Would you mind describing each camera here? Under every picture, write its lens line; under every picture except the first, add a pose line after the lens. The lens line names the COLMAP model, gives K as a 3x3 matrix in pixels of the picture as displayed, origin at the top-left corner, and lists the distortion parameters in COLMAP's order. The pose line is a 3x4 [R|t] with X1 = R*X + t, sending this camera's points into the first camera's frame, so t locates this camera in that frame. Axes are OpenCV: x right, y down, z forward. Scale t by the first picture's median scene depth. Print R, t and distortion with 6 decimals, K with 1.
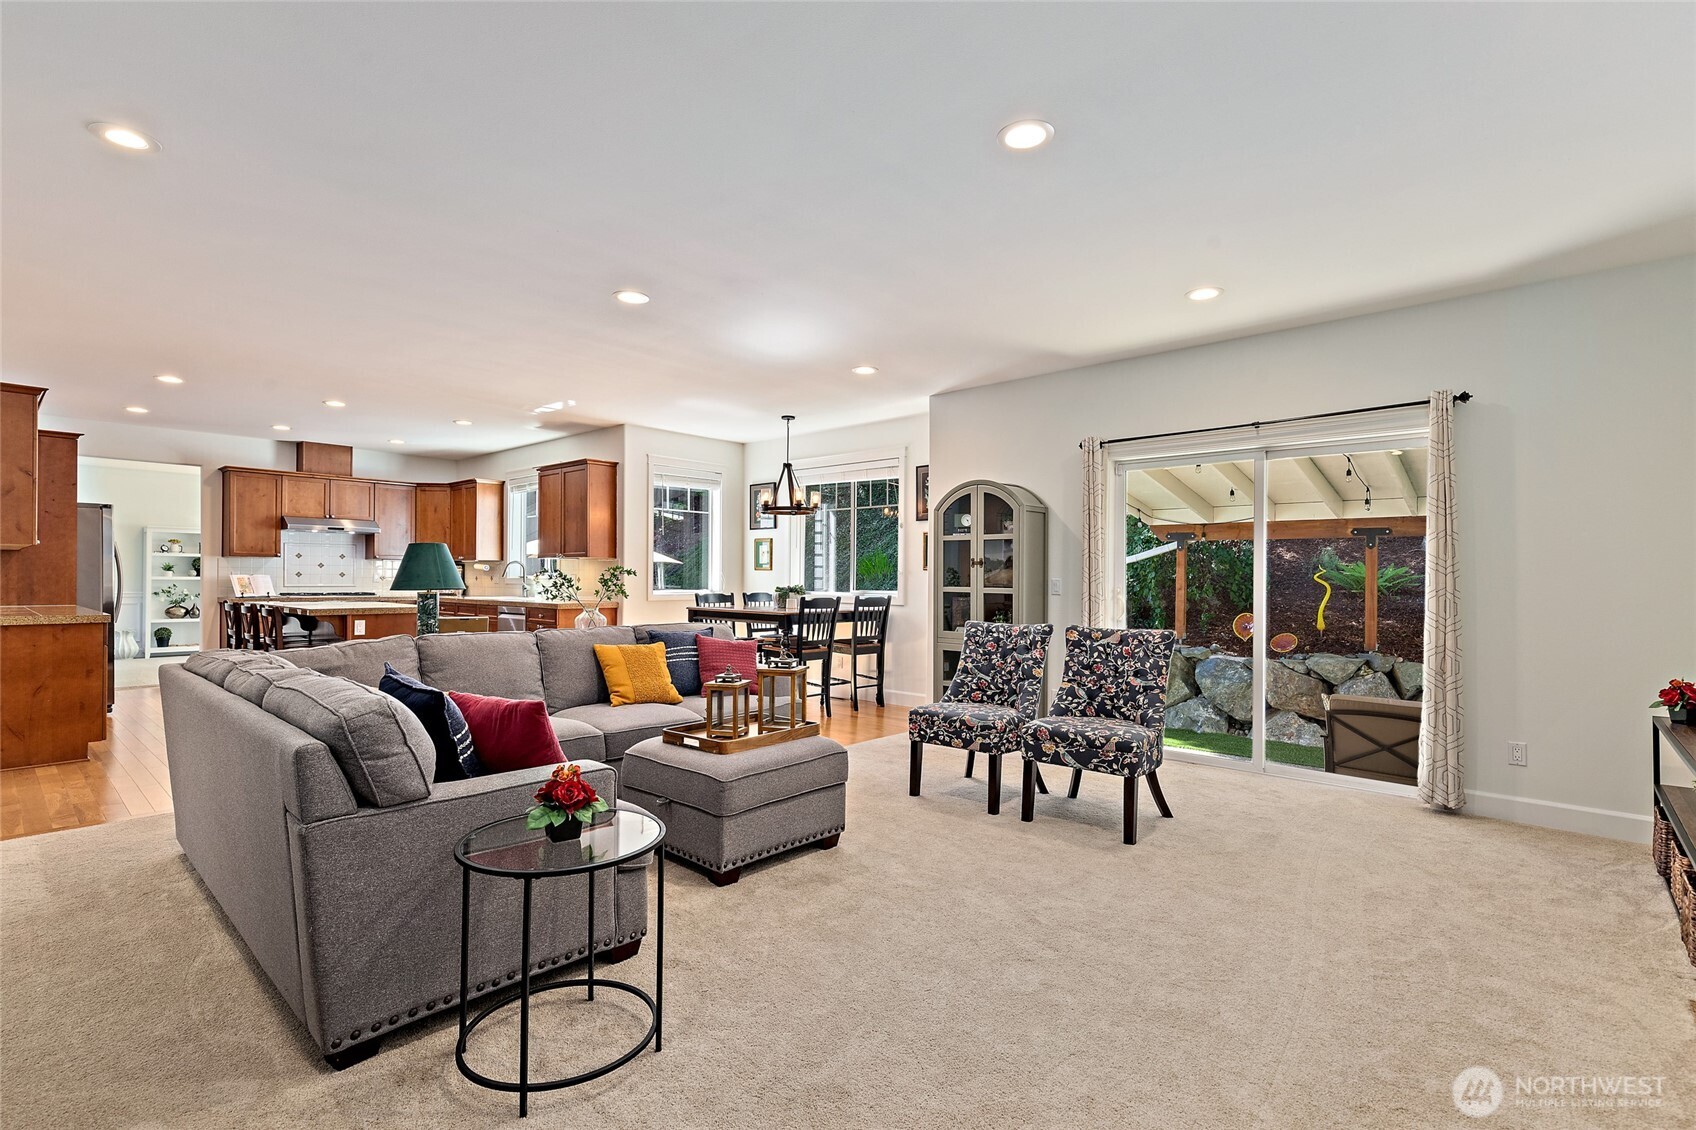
lens RADIAL K [[786.5, 0, 854.5], [0, 786.5, 586.6], [0, 0, 1]] dist [0.001600, 0.000305]
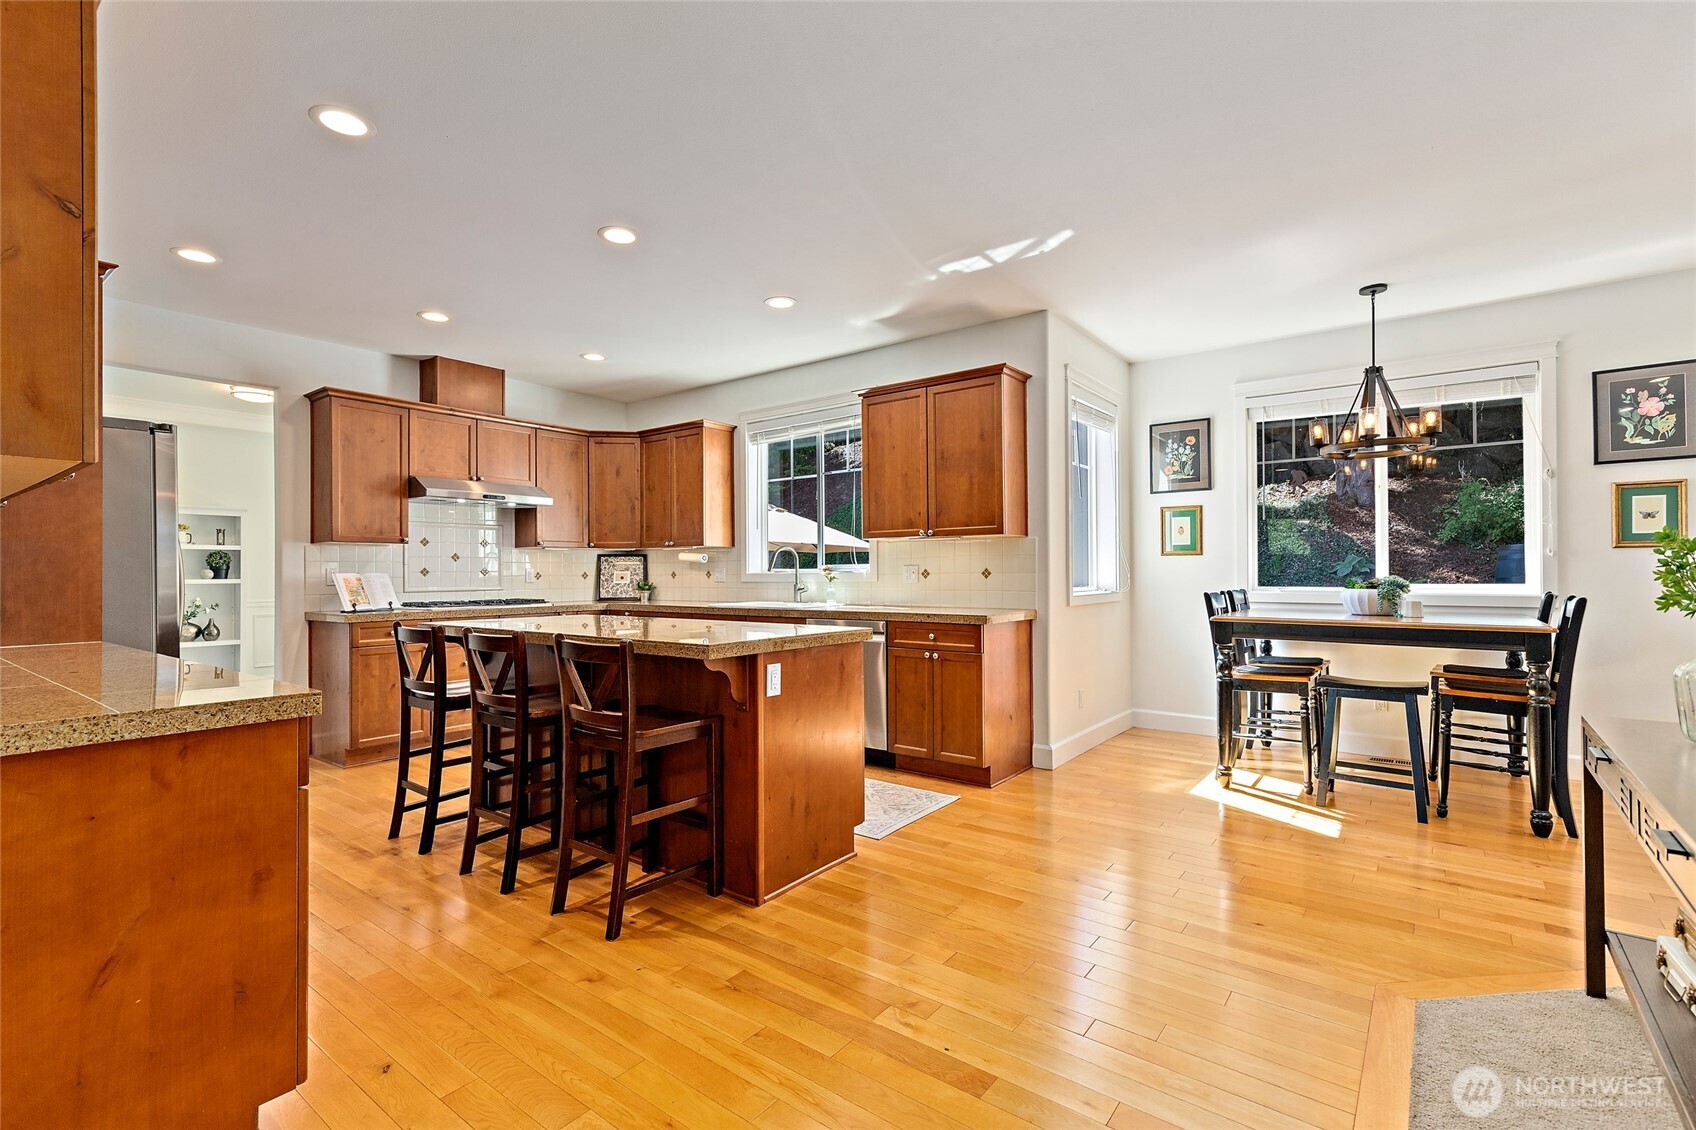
lens RADIAL K [[761.4, 0, 847.9], [0, 761.4, 575.5], [0, 0, 1]] dist [0.006030, 0.000119]
pose [[0.997122, -0.014928, 0.074332, -0.452994], [0.015500, 0.999855, -0.007116, -0.003513], [-0.074215, 0.008247, 0.997208, 0.404699]]
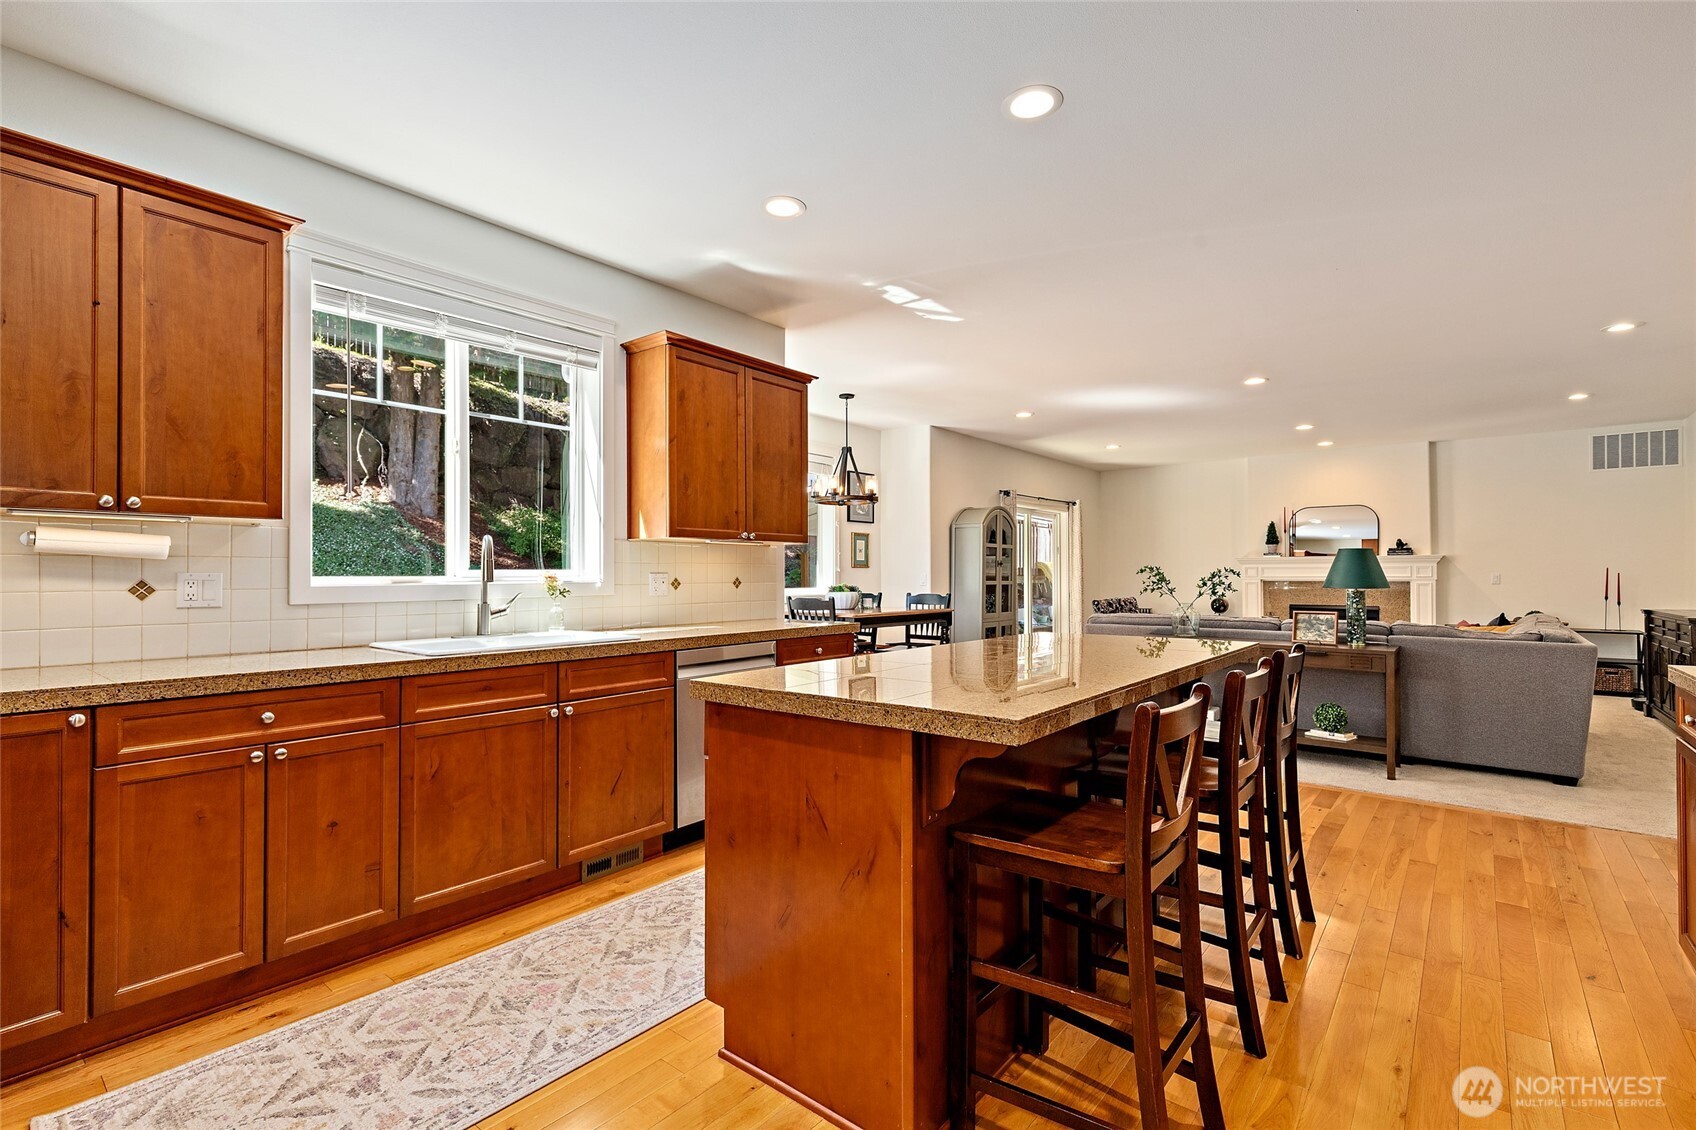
lens RADIAL K [[754.0, 0, 848.0], [0, 754.0, 565.0], [0, 0, 1]] dist [0.000443, -0.000090]
pose [[-0.040751, 0.004240, 0.999160, -0.823107], [0.012865, 0.999910, -0.003719, -0.016733], [-0.999086, 0.012702, -0.040802, 0.903767]]
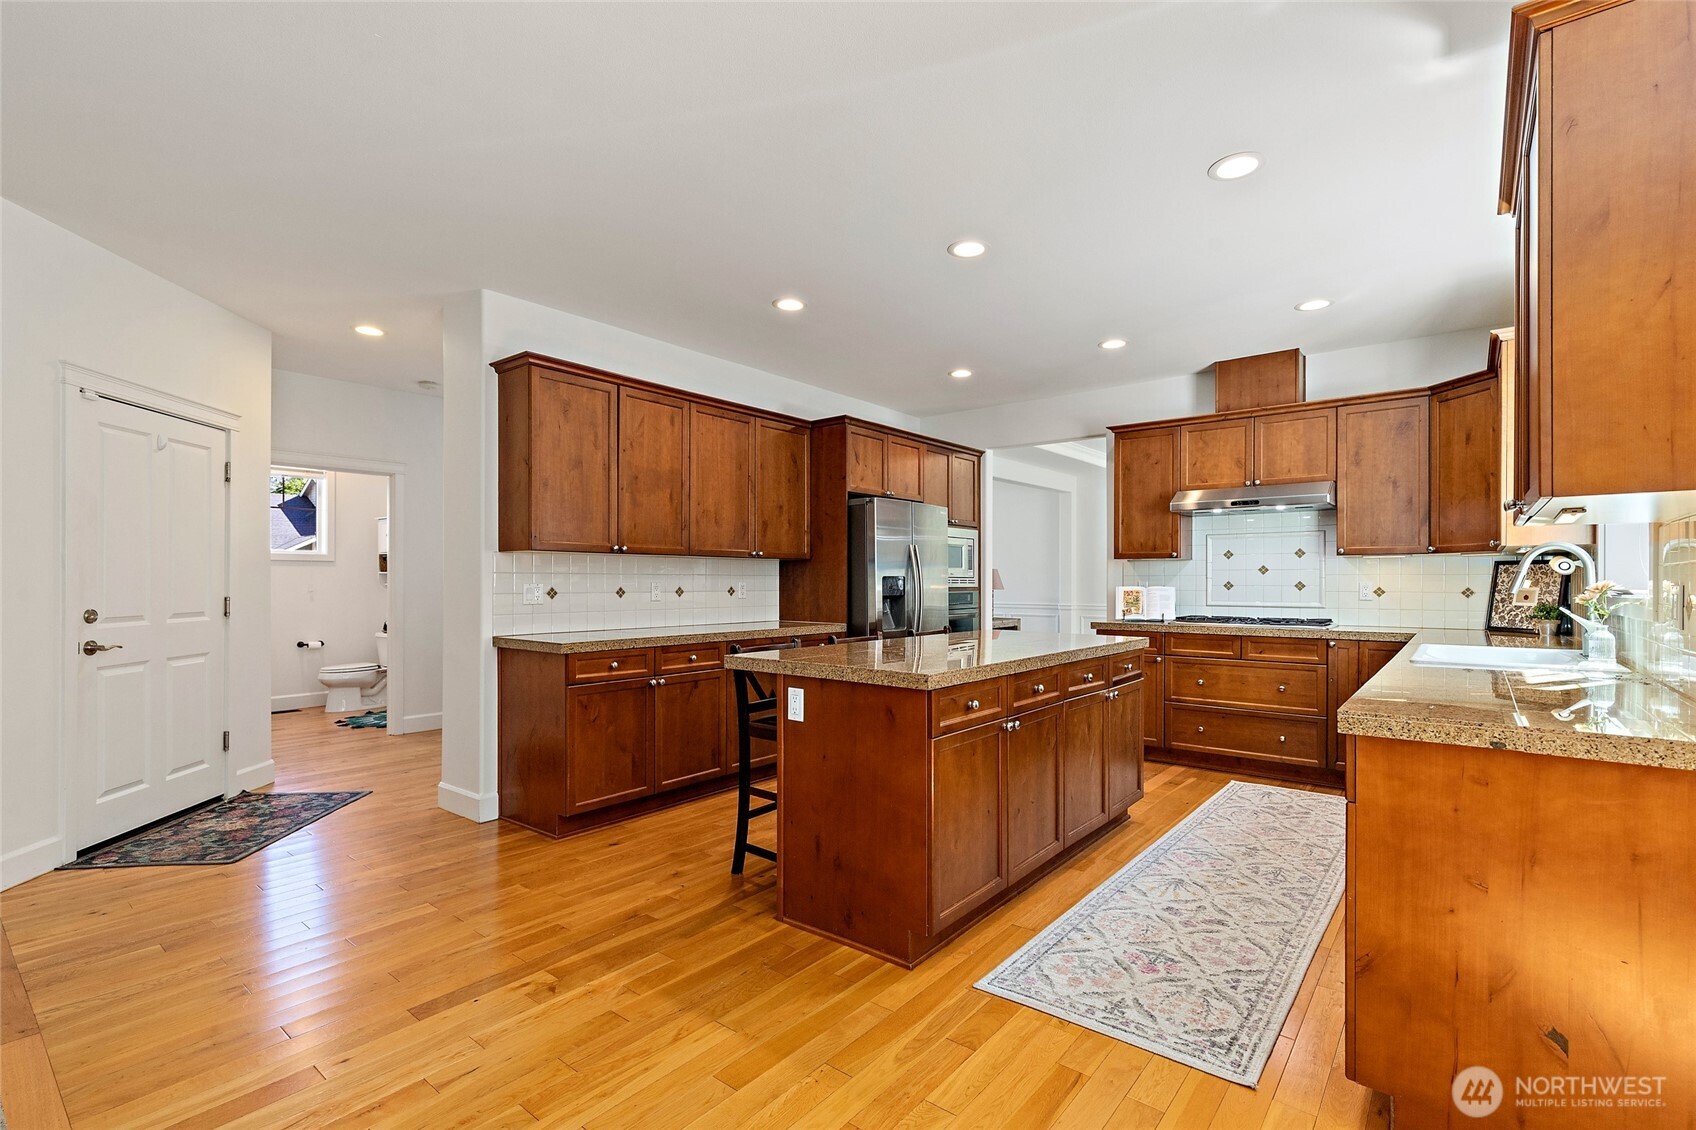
lens RADIAL K [[771.9, 0, 848.4], [0, 771.9, 587.7], [0, 0, 1]] dist [0.002995, 0.000298]
pose [[0.047771, 0.000090, -0.998858, -0.137071], [-0.013357, 0.999911, -0.000548, -0.010455], [0.998769, 0.013368, 0.047768, 0.739480]]
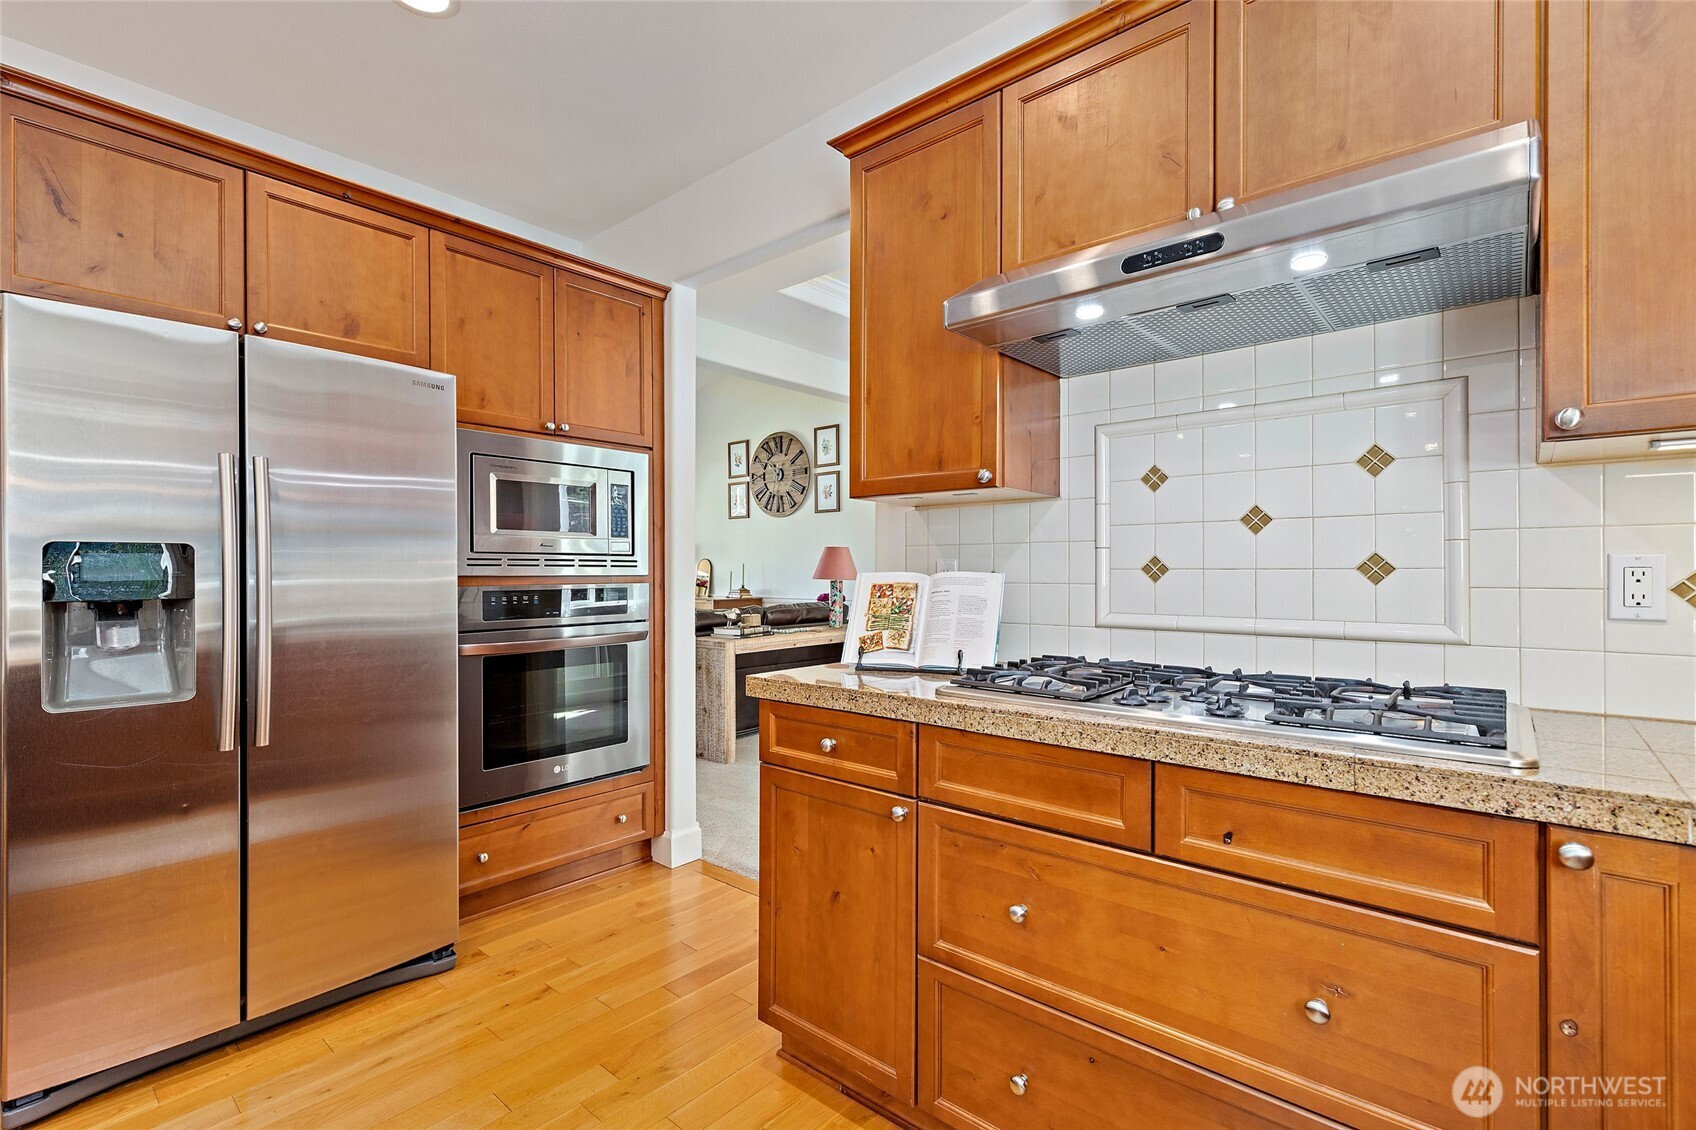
lens RADIAL K [[761.4, 0, 847.9], [0, 761.4, 575.5], [0, 0, 1]] dist [0.006030, 0.000119]
pose [[0.009503, -0.003617, -0.999948, -0.550102], [-0.011902, 0.999922, -0.003730, -0.013084], [0.999884, 0.011937, 0.009459, 0.998025]]
